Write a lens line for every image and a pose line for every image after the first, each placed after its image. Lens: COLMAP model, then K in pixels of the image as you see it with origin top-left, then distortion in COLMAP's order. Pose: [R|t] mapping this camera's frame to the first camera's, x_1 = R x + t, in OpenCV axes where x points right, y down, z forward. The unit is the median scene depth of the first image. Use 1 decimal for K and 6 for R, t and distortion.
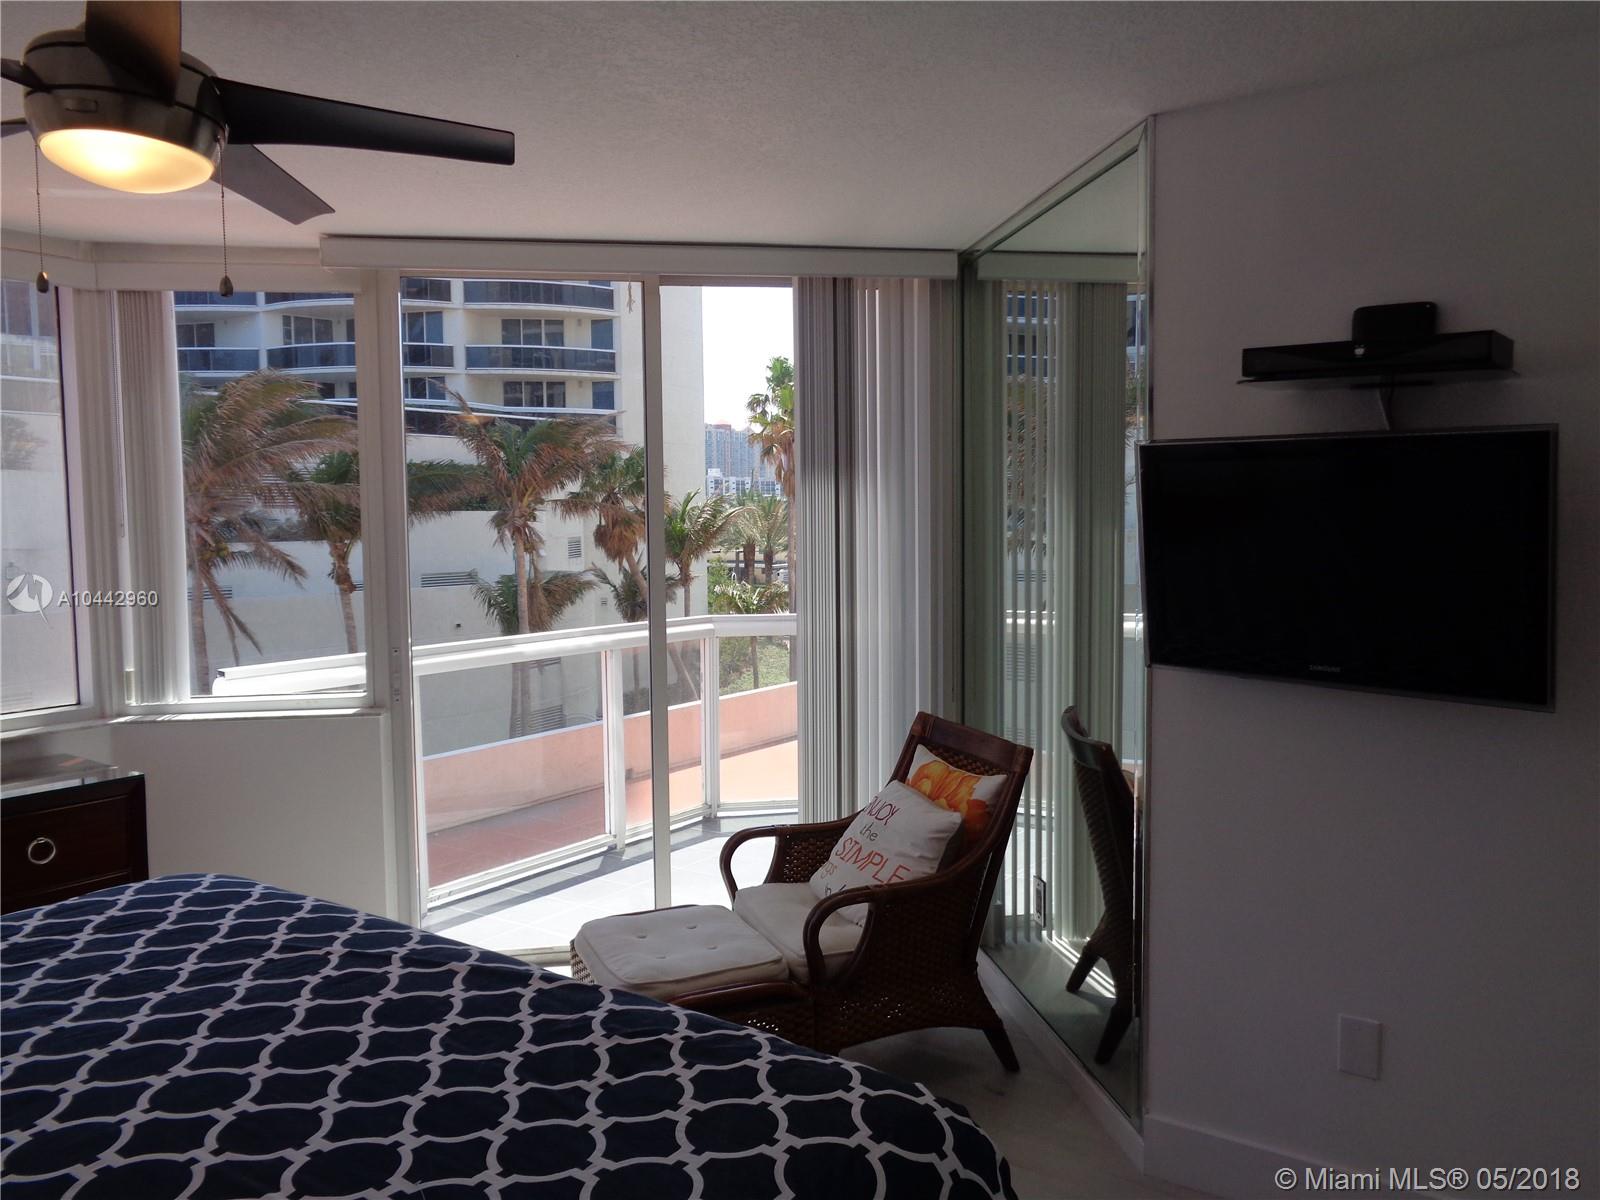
lens RADIAL K [[1202.1, 0, 805.2], [0, 1202.1, 603.1], [0, 0, 1]] dist [-0.011102, 0.000112]
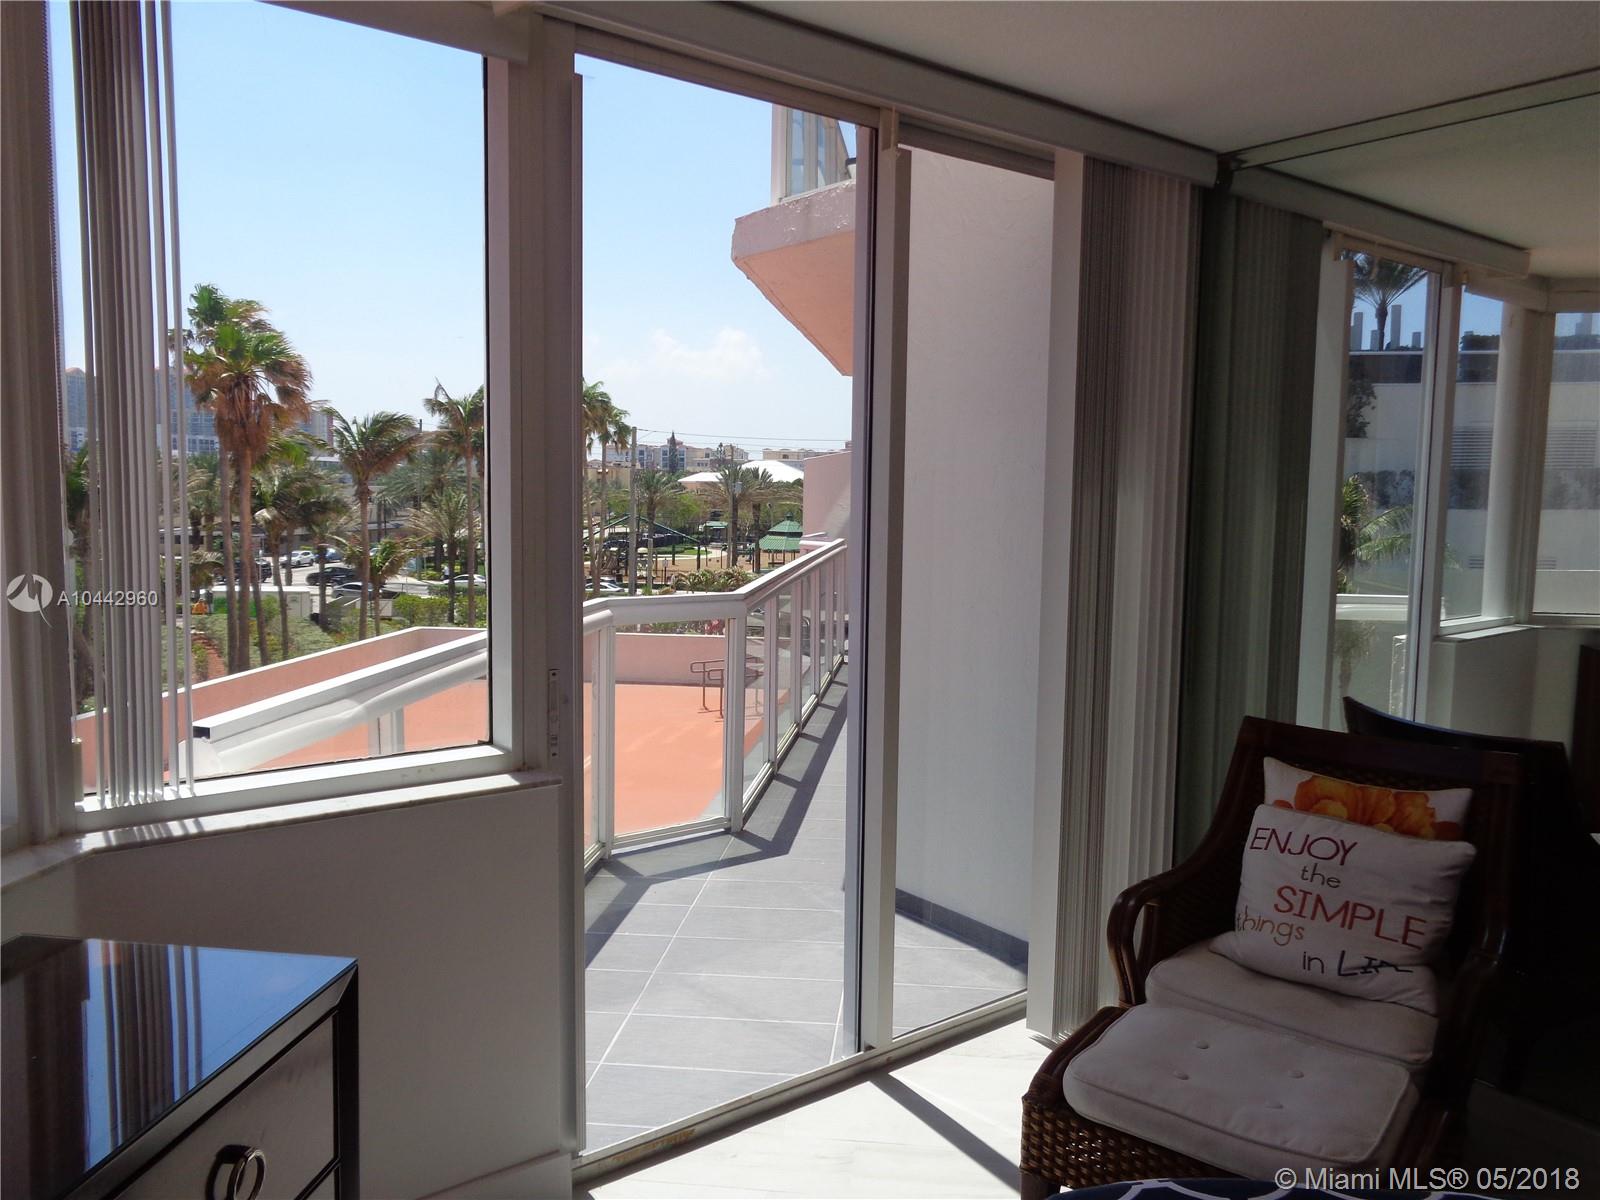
lens RADIAL K [[1202.1, 0, 794.9], [0, 1202.1, 606.1], [0, 0, 1]] dist [-0.011102, 0.000112]
pose [[0.880117, -0.025588, 0.474067, -0.521645], [0.011399, 0.999398, 0.032781, -0.013157], [-0.474620, -0.023447, 0.879878, 0.406531]]
